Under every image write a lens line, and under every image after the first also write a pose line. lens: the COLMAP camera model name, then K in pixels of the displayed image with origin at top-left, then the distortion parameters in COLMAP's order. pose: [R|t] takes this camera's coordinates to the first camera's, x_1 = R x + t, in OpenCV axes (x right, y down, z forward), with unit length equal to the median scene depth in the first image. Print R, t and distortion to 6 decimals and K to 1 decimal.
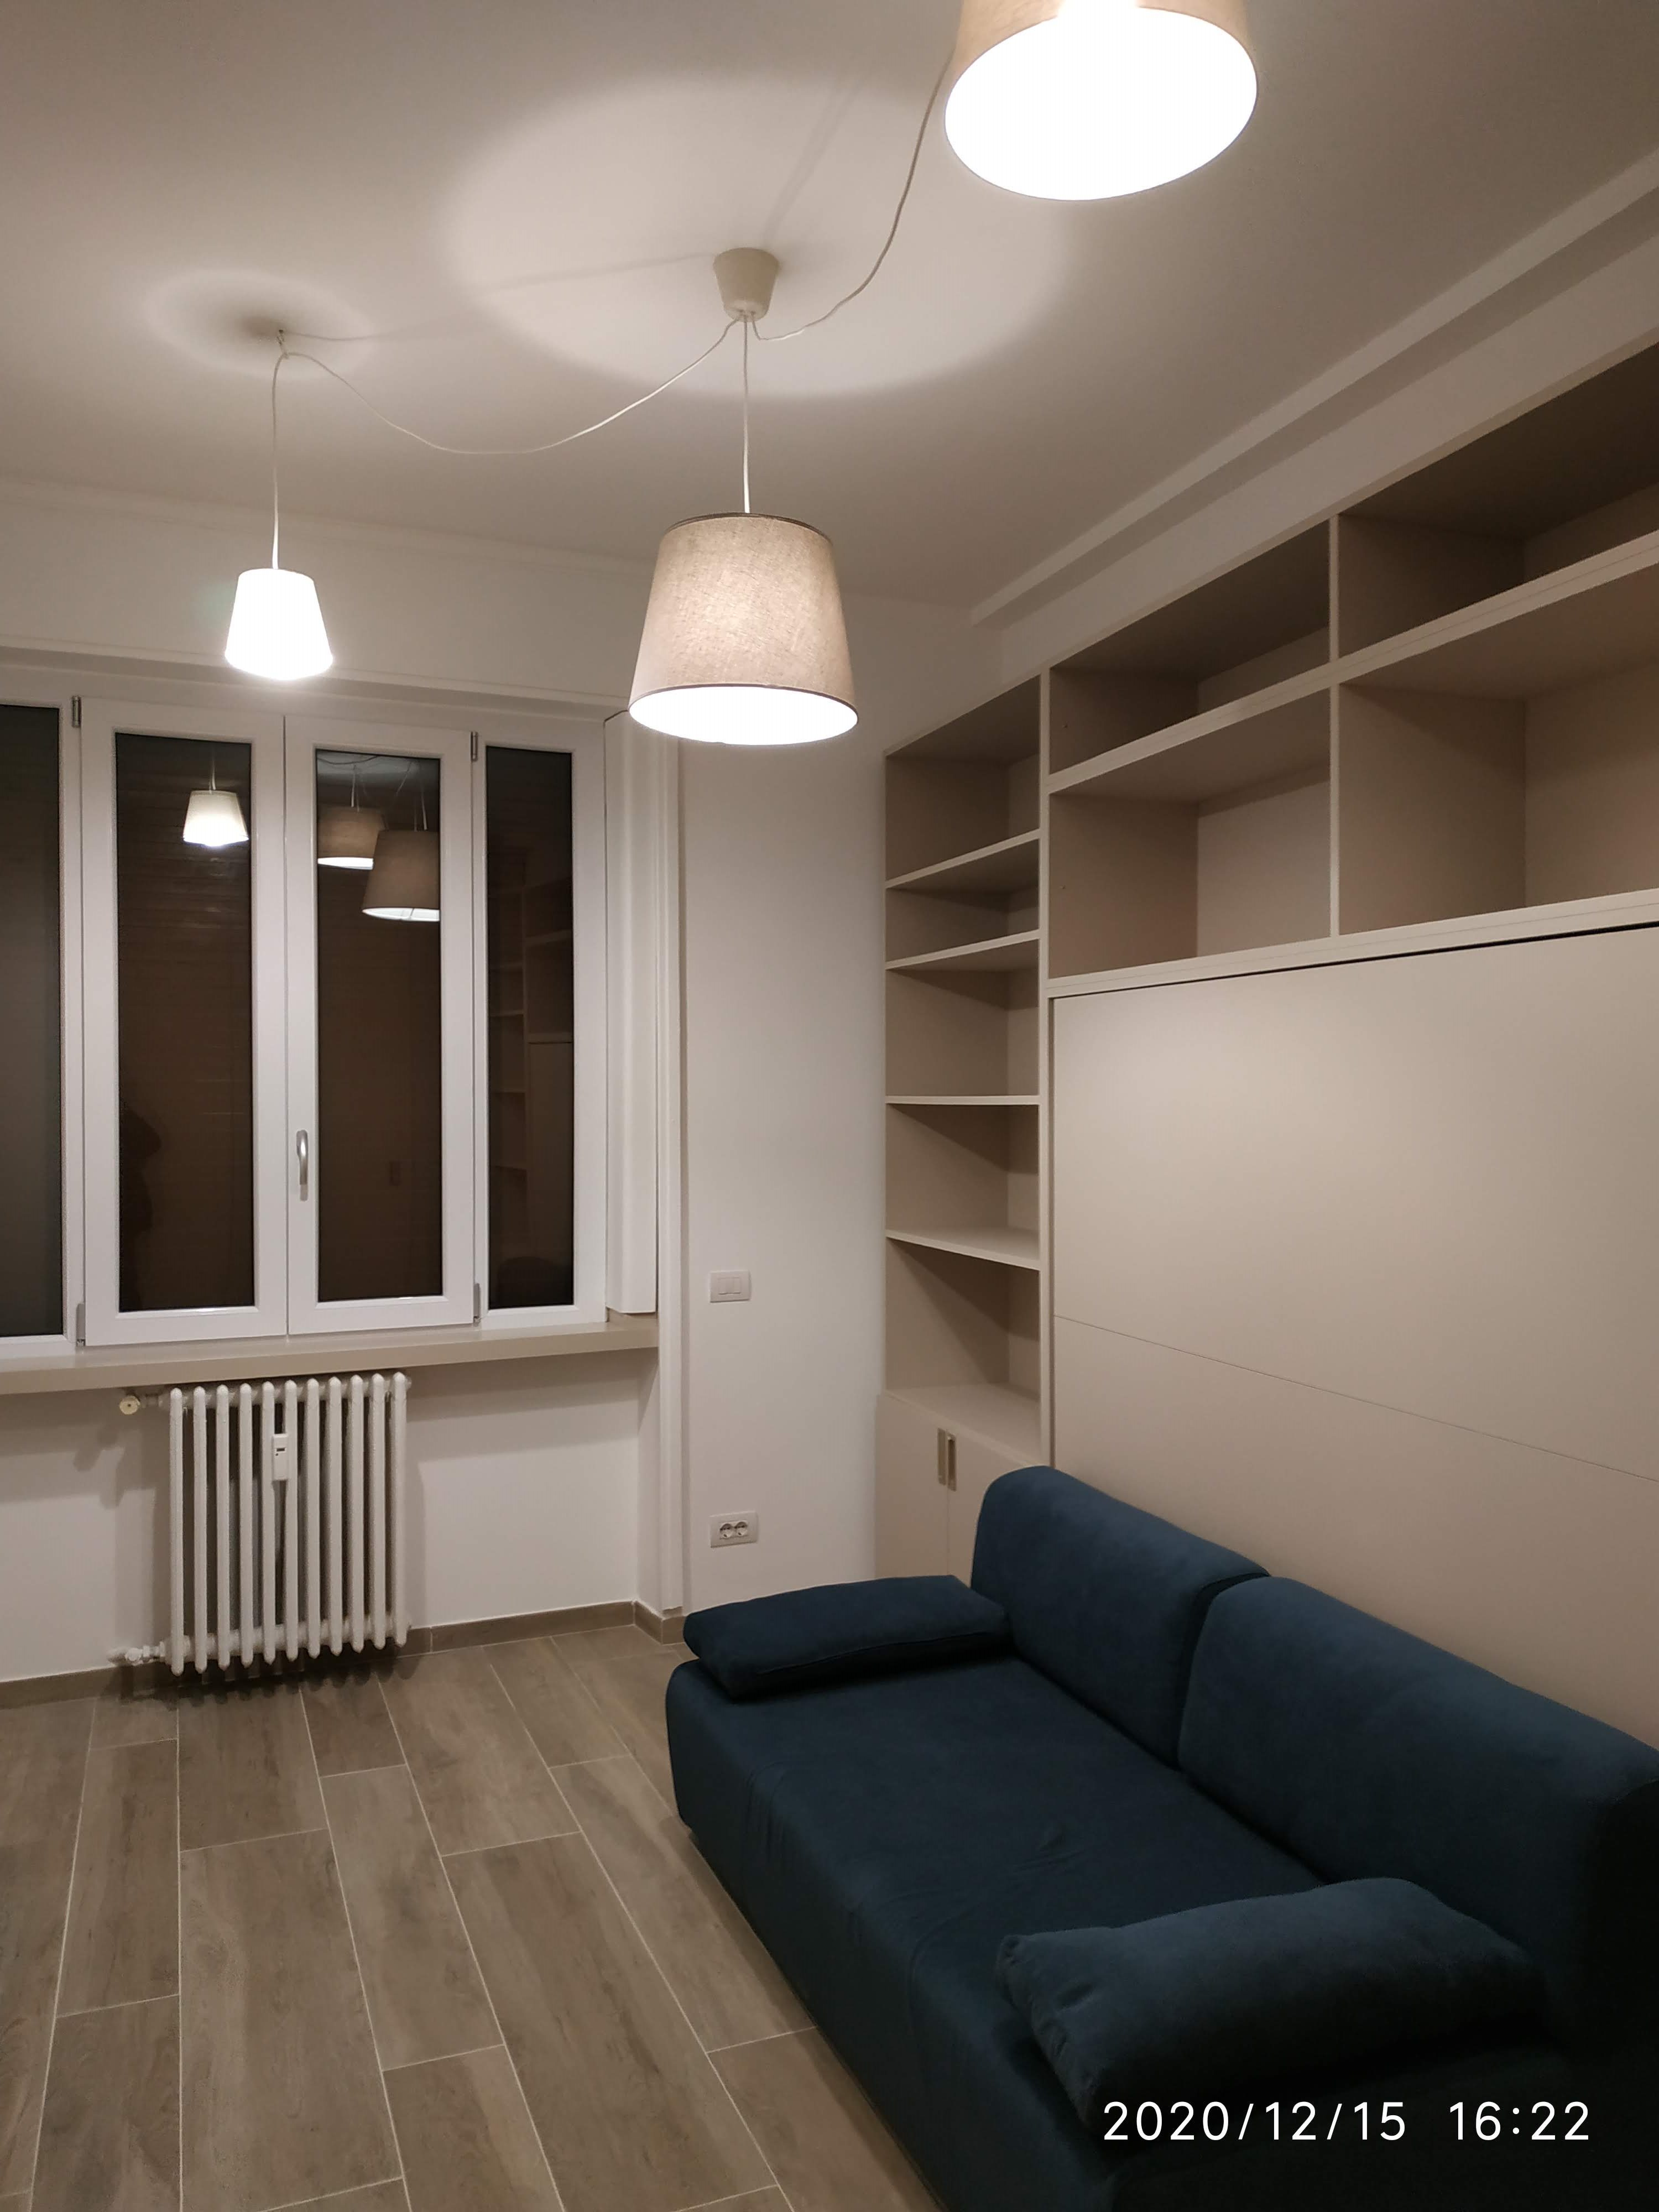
lens RADIAL K [[1589.5, 0, 833.4], [0, 1589.5, 1106.2], [0, 0, 1]] dist [-0.003316, 0.000501]
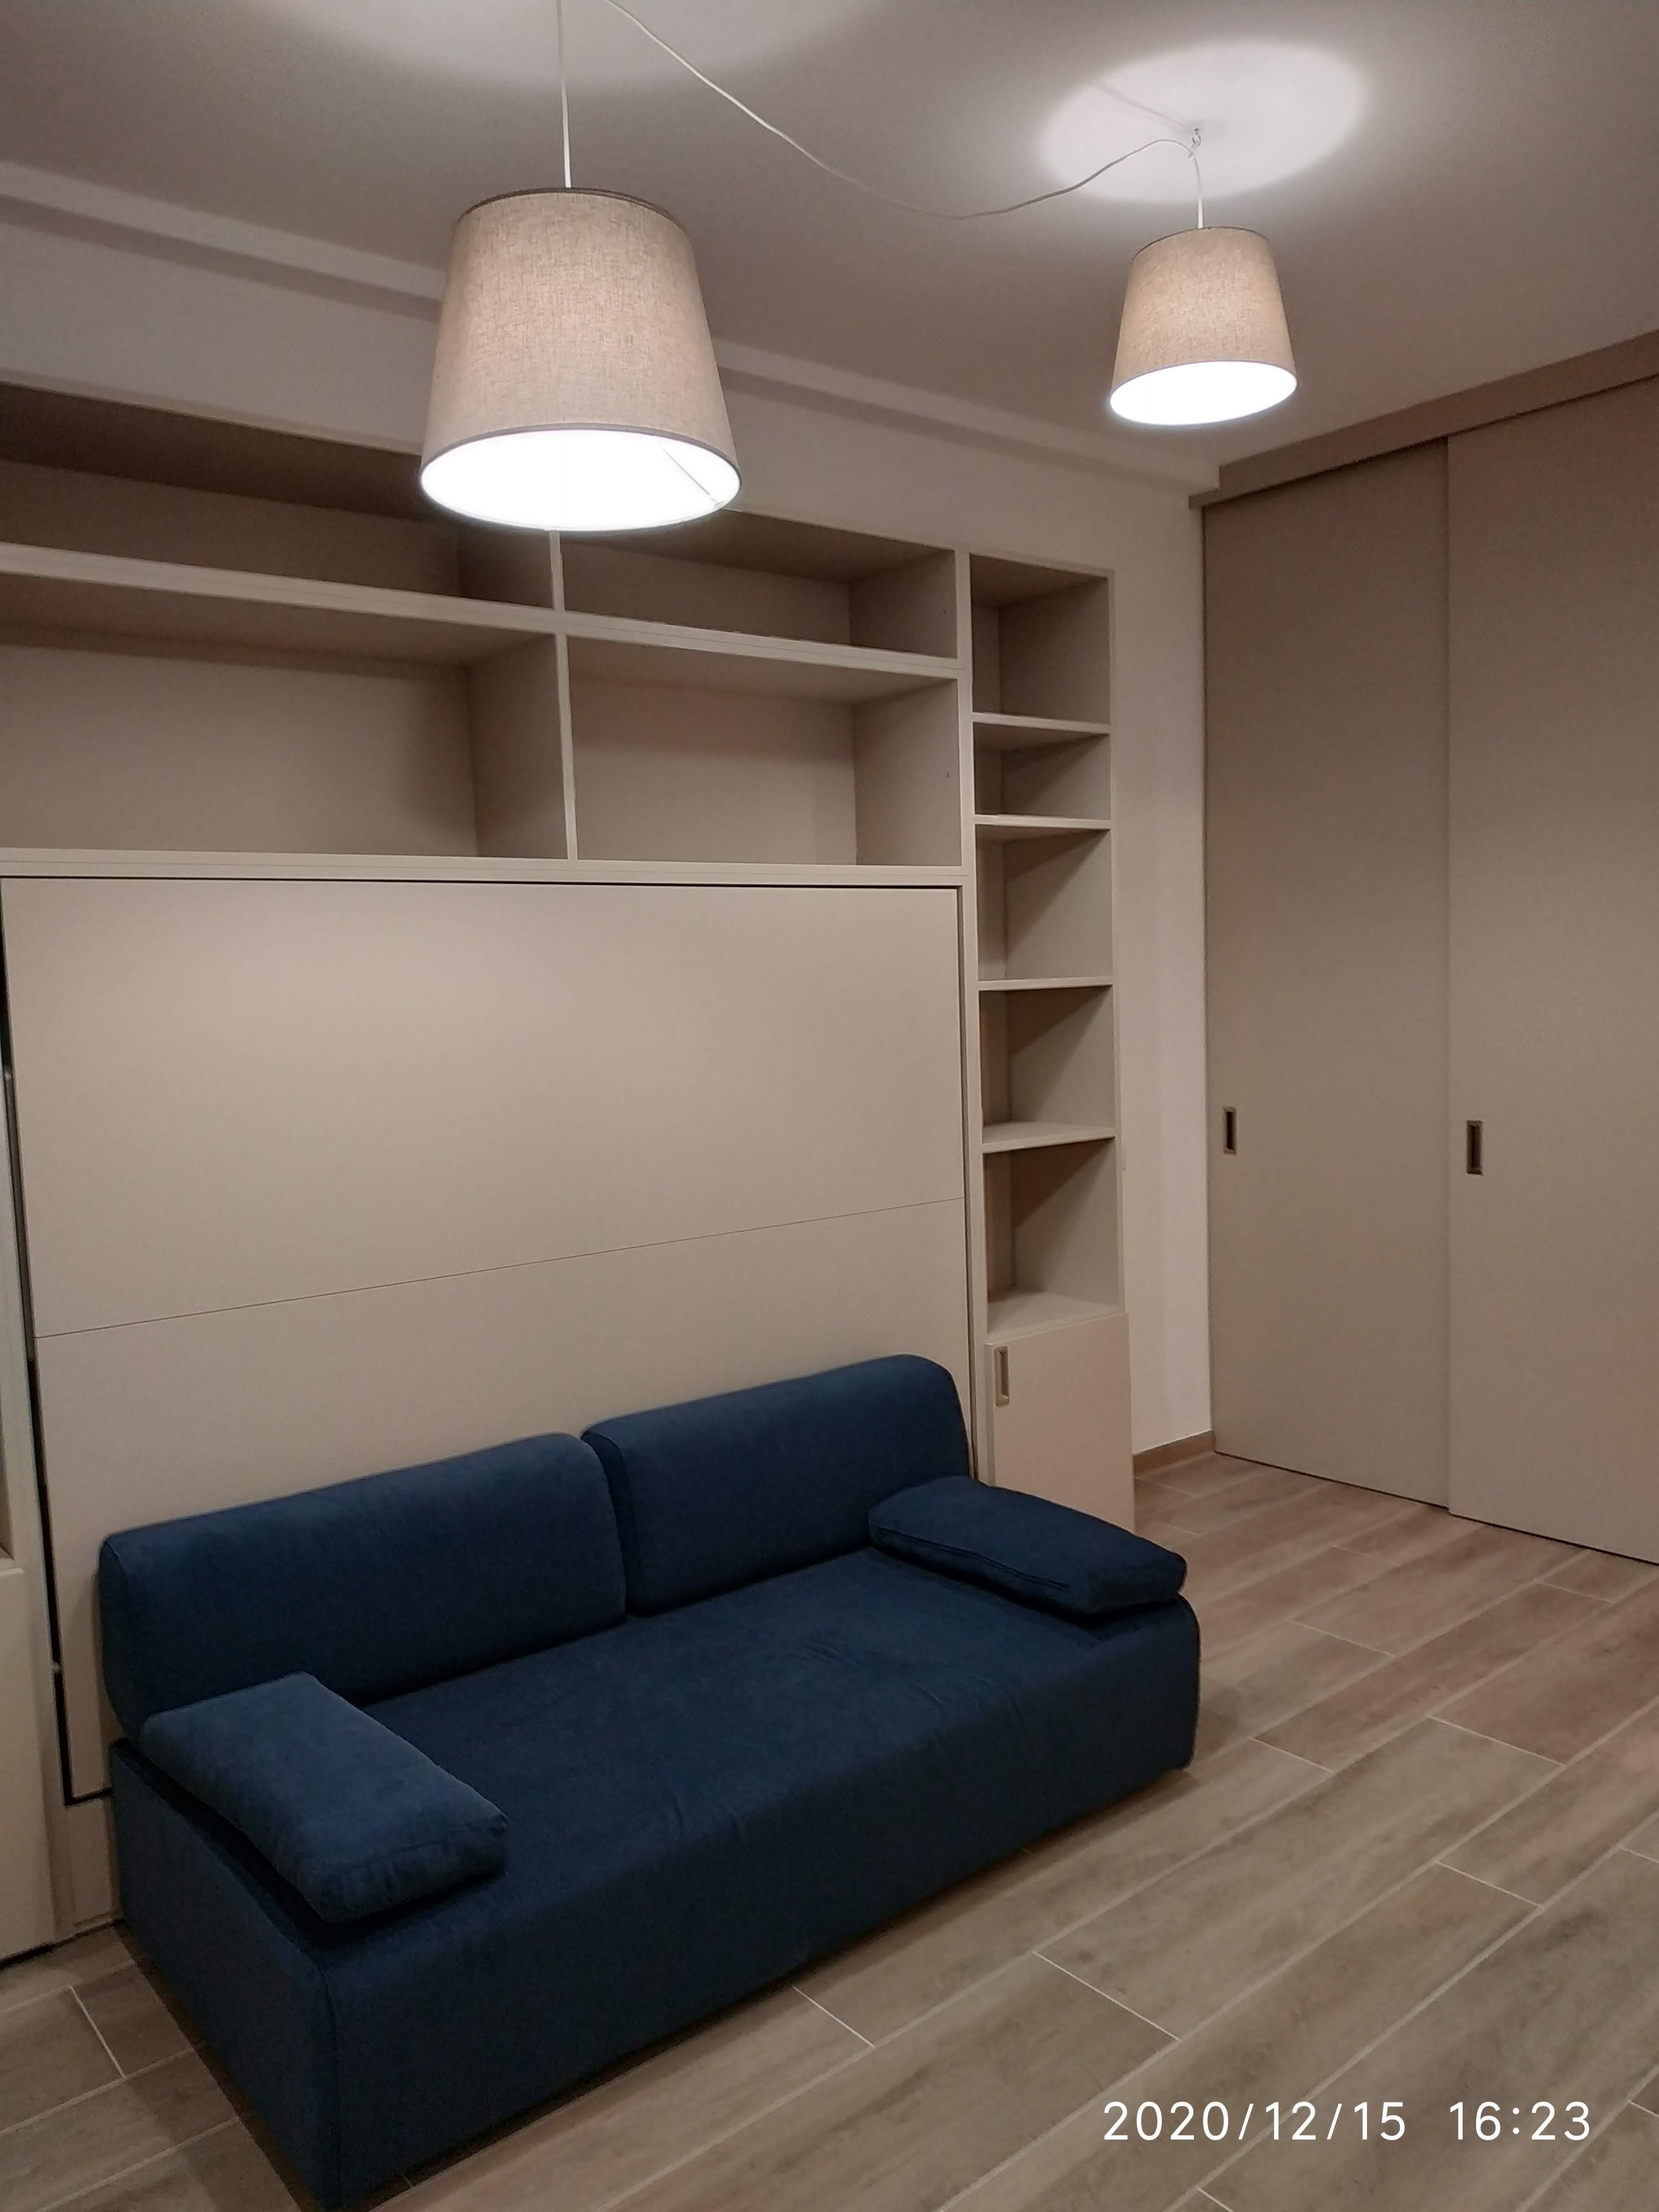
lens RADIAL K [[1589.5, 0, 832.3], [0, 1589.5, 1112.4], [0, 0, 1]] dist [-0.003316, 0.000501]
pose [[-0.301923, -0.072428, 0.950577, -0.843854], [0.028150, 0.995998, 0.084830, -0.017778], [-0.952917, 0.052370, -0.298676, 1.182430]]
